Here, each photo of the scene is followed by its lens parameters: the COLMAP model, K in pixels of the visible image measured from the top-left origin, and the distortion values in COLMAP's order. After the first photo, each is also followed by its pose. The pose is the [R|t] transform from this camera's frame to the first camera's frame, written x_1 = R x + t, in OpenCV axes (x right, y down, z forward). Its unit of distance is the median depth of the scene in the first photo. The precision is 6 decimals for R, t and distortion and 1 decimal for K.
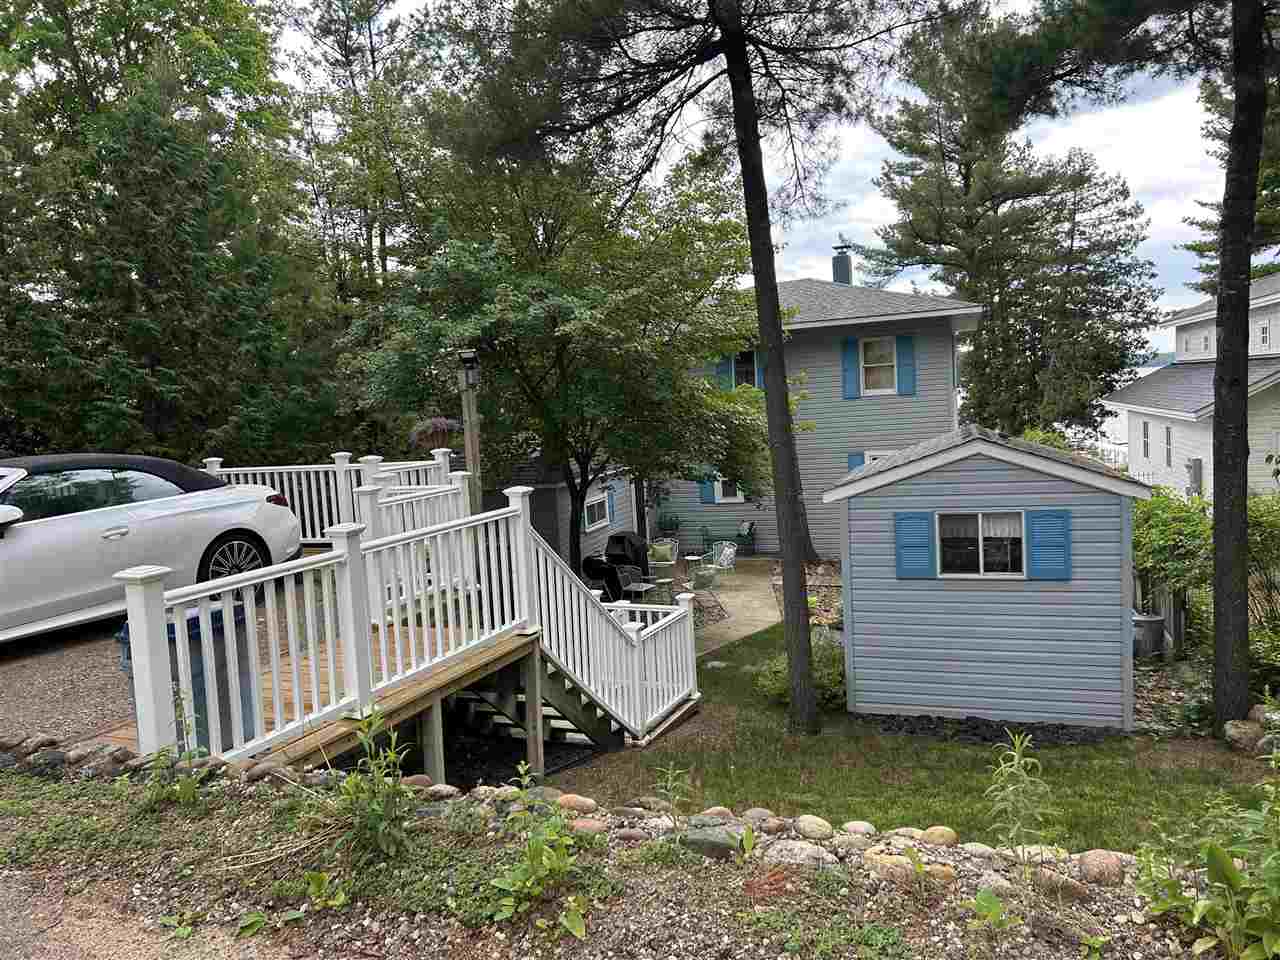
lens RADIAL K [[959.6, 0, 640.0], [0, 959.6, 481.0], [0, 0, 1]] dist [0.060666, -0.013430]
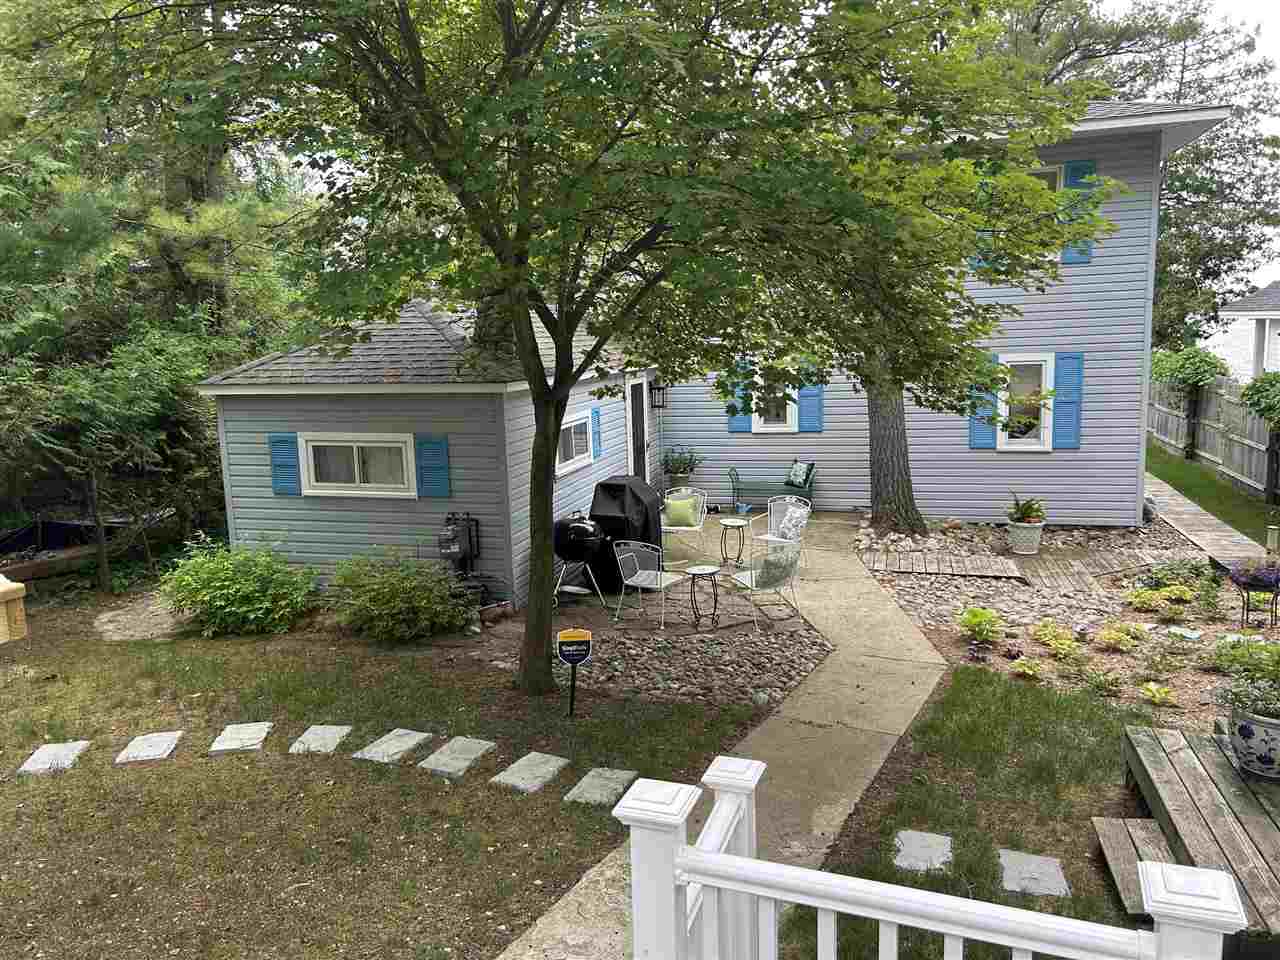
lens RADIAL K [[959.6, 0, 638.3], [0, 959.6, 478.7], [0, 0, 1]] dist [0.060666, -0.013430]
pose [[0.998666, 0.020961, 0.047187, -0.031796], [-0.024022, 0.997579, 0.065256, 0.015580], [-0.045705, -0.066302, 0.996752, 0.401809]]
